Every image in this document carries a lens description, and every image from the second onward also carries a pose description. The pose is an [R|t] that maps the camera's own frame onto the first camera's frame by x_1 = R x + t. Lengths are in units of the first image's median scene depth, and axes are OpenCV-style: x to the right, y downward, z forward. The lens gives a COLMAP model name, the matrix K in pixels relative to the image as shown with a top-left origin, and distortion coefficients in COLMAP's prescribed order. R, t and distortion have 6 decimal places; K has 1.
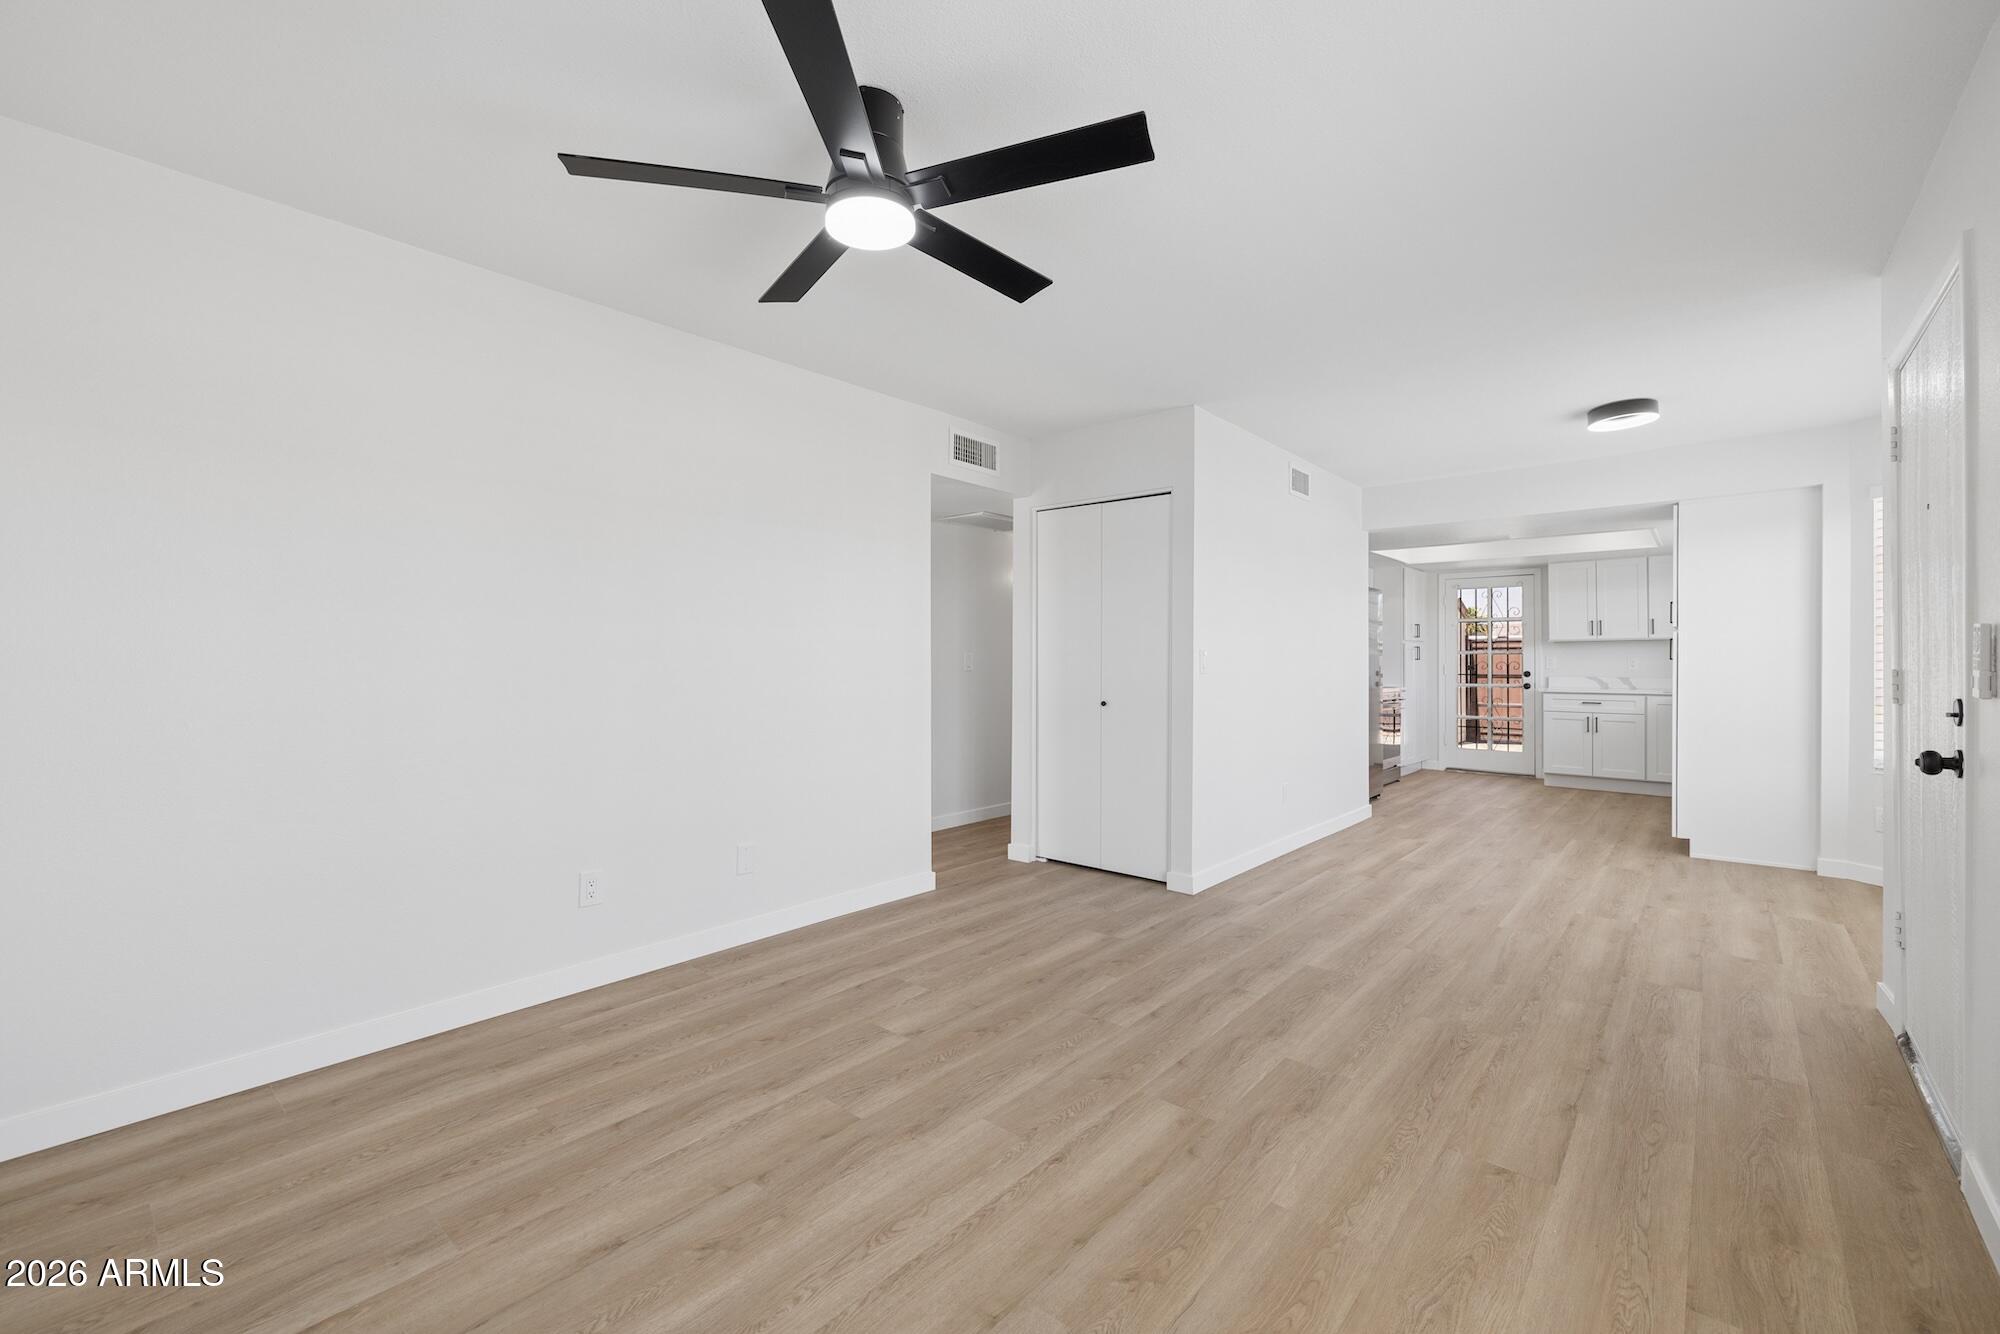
lens RADIAL K [[839.0, 0, 991.1], [0, 839.0, 662.3], [0, 0, 1]] dist [0.001195, 0.000096]
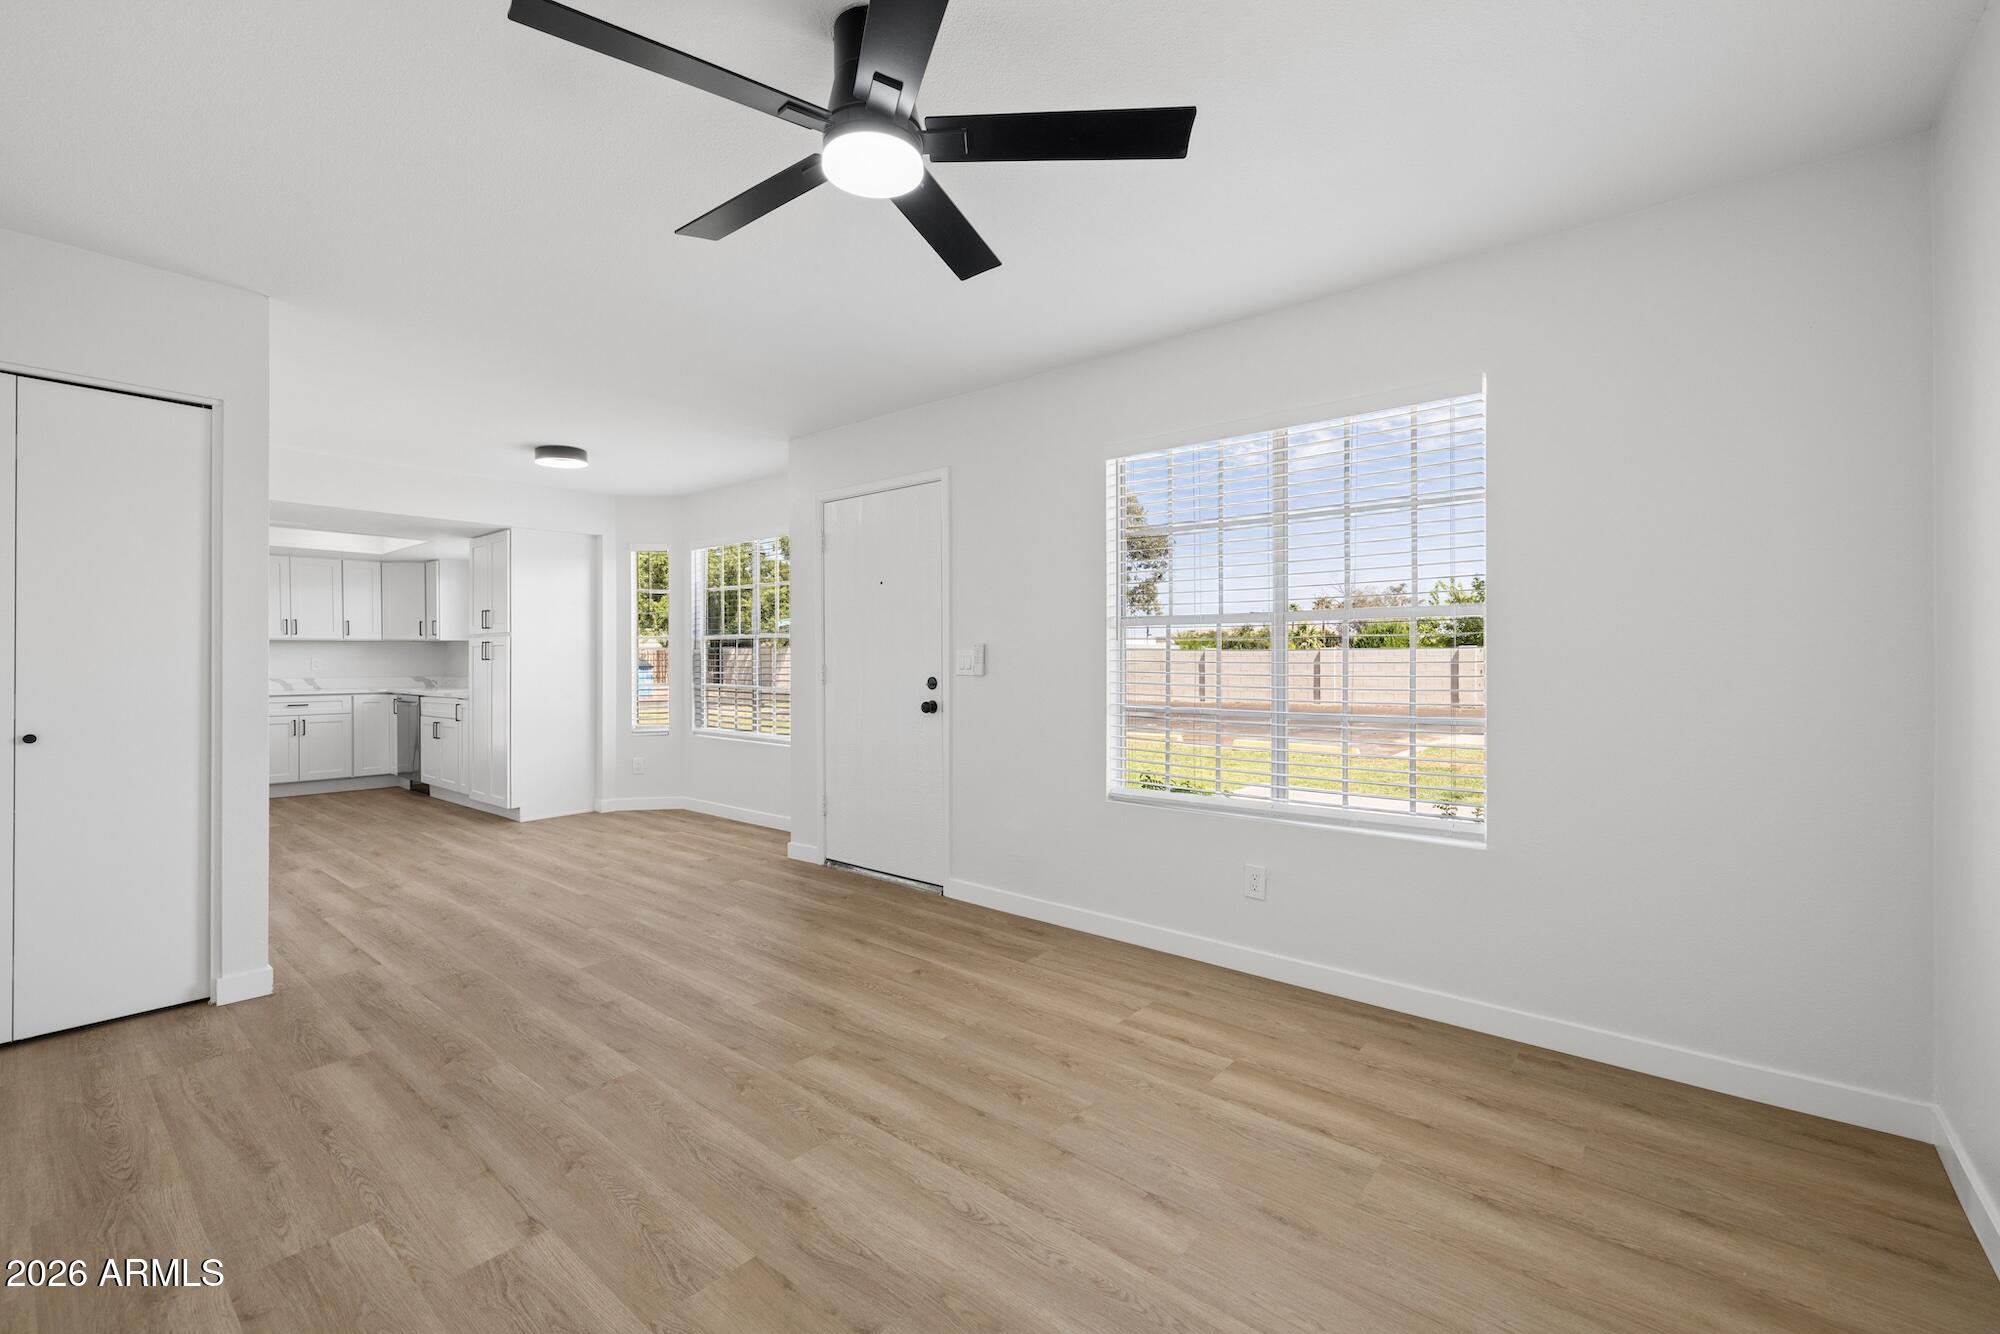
lens RADIAL K [[839.0, 0, 991.1], [0, 839.0, 662.3], [0, 0, 1]] dist [0.001195, 0.000096]
pose [[-0.020980, -0.002543, 0.999777, -0.735221], [0.003566, 0.999990, 0.002618, -0.000719], [-0.999774, 0.003620, -0.020970, 0.633958]]
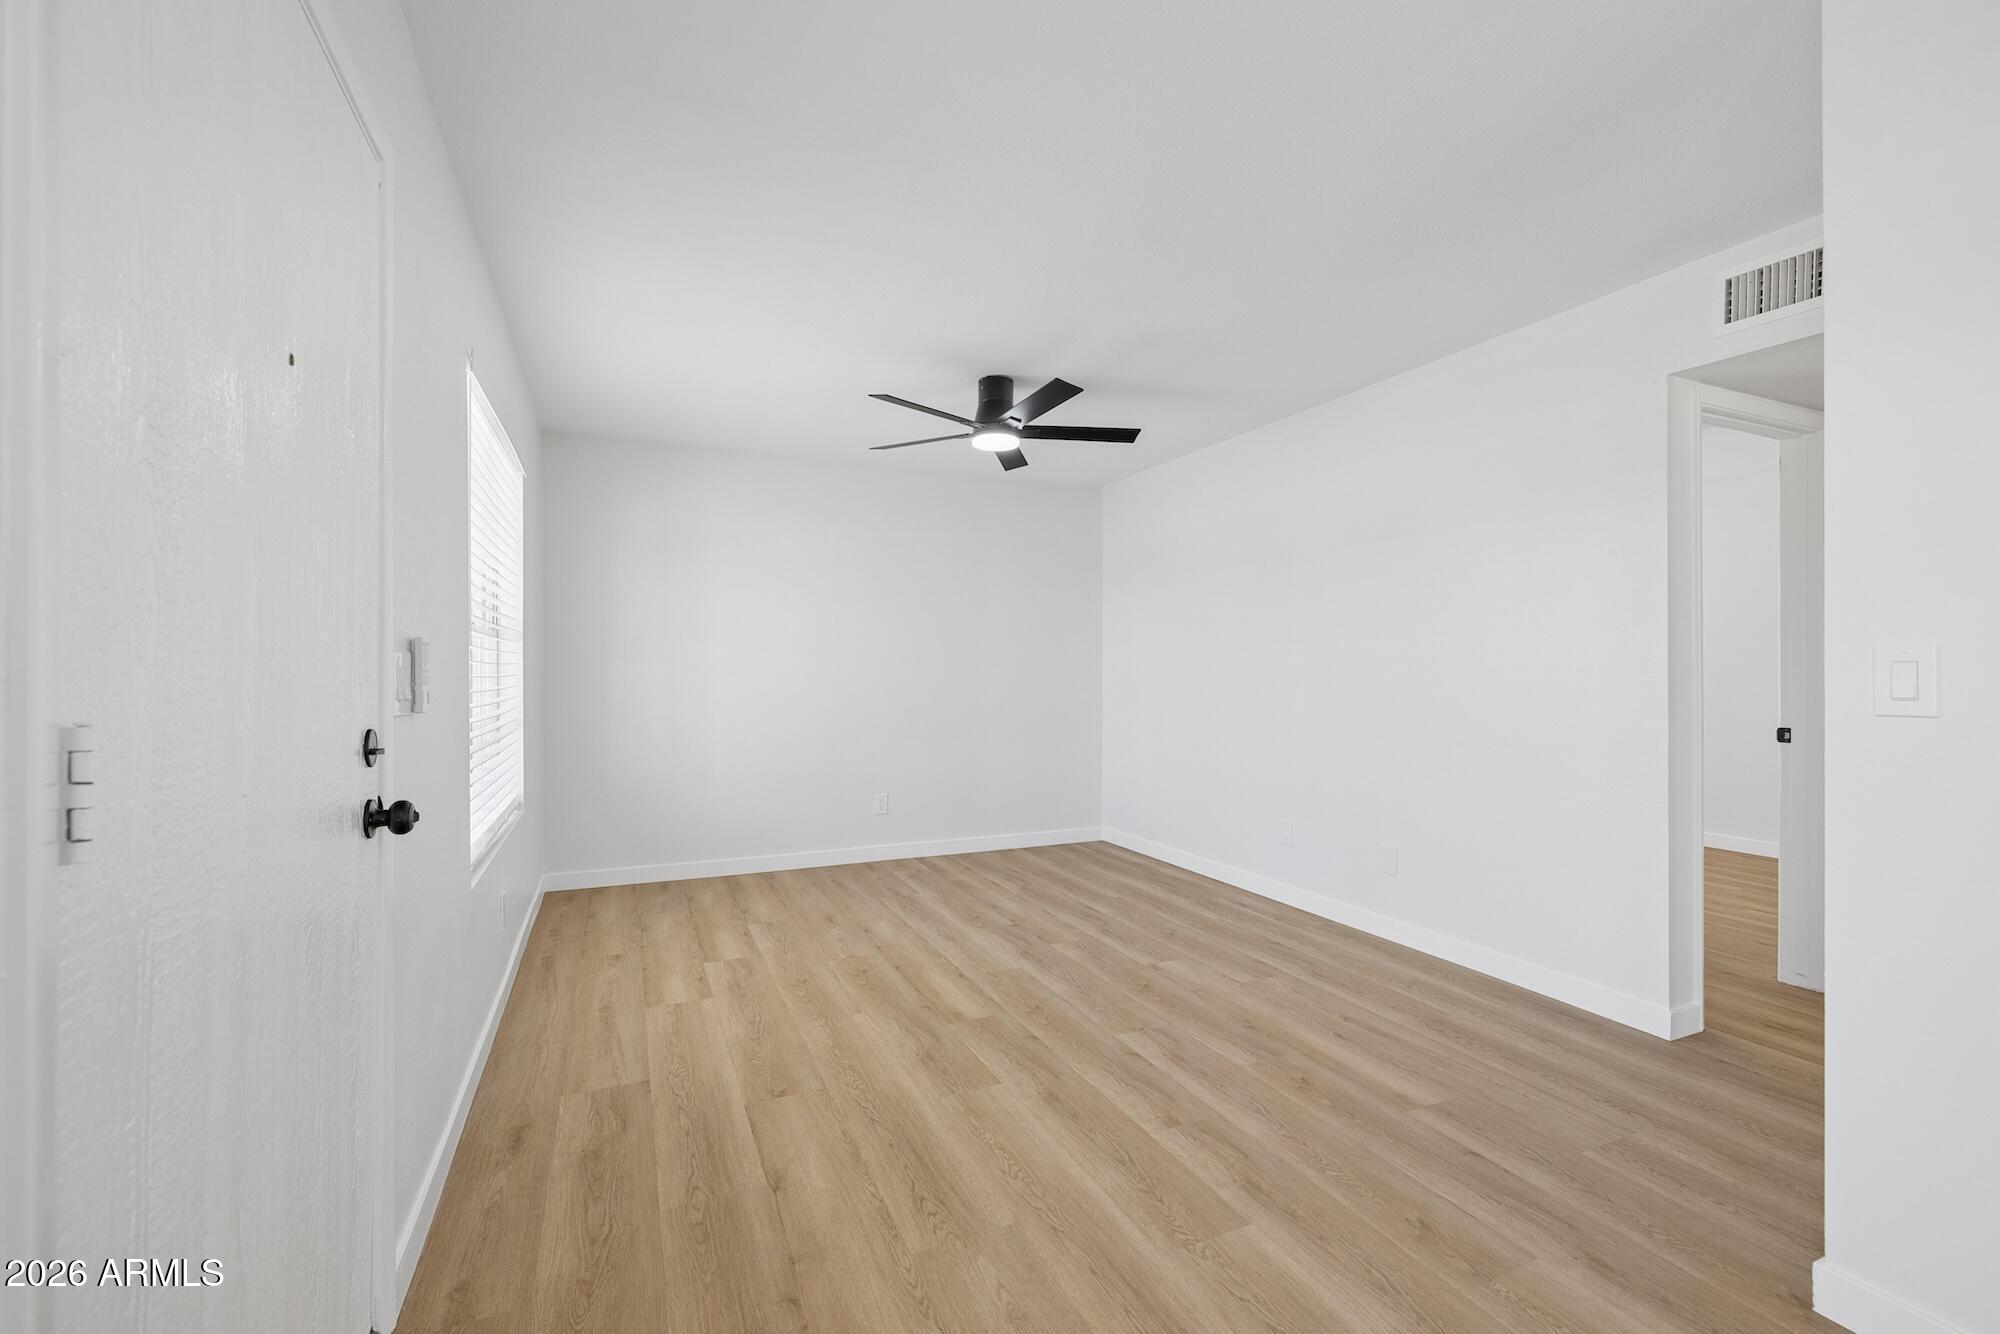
lens RADIAL K [[839.0, 0, 991.1], [0, 839.0, 662.3], [0, 0, 1]] dist [0.001195, 0.000096]
pose [[-0.425215, -0.006943, -0.905066, 1.129652], [-0.001809, 0.999975, -0.006821, -0.008457], [0.905090, -0.001263, -0.425217, 1.279152]]
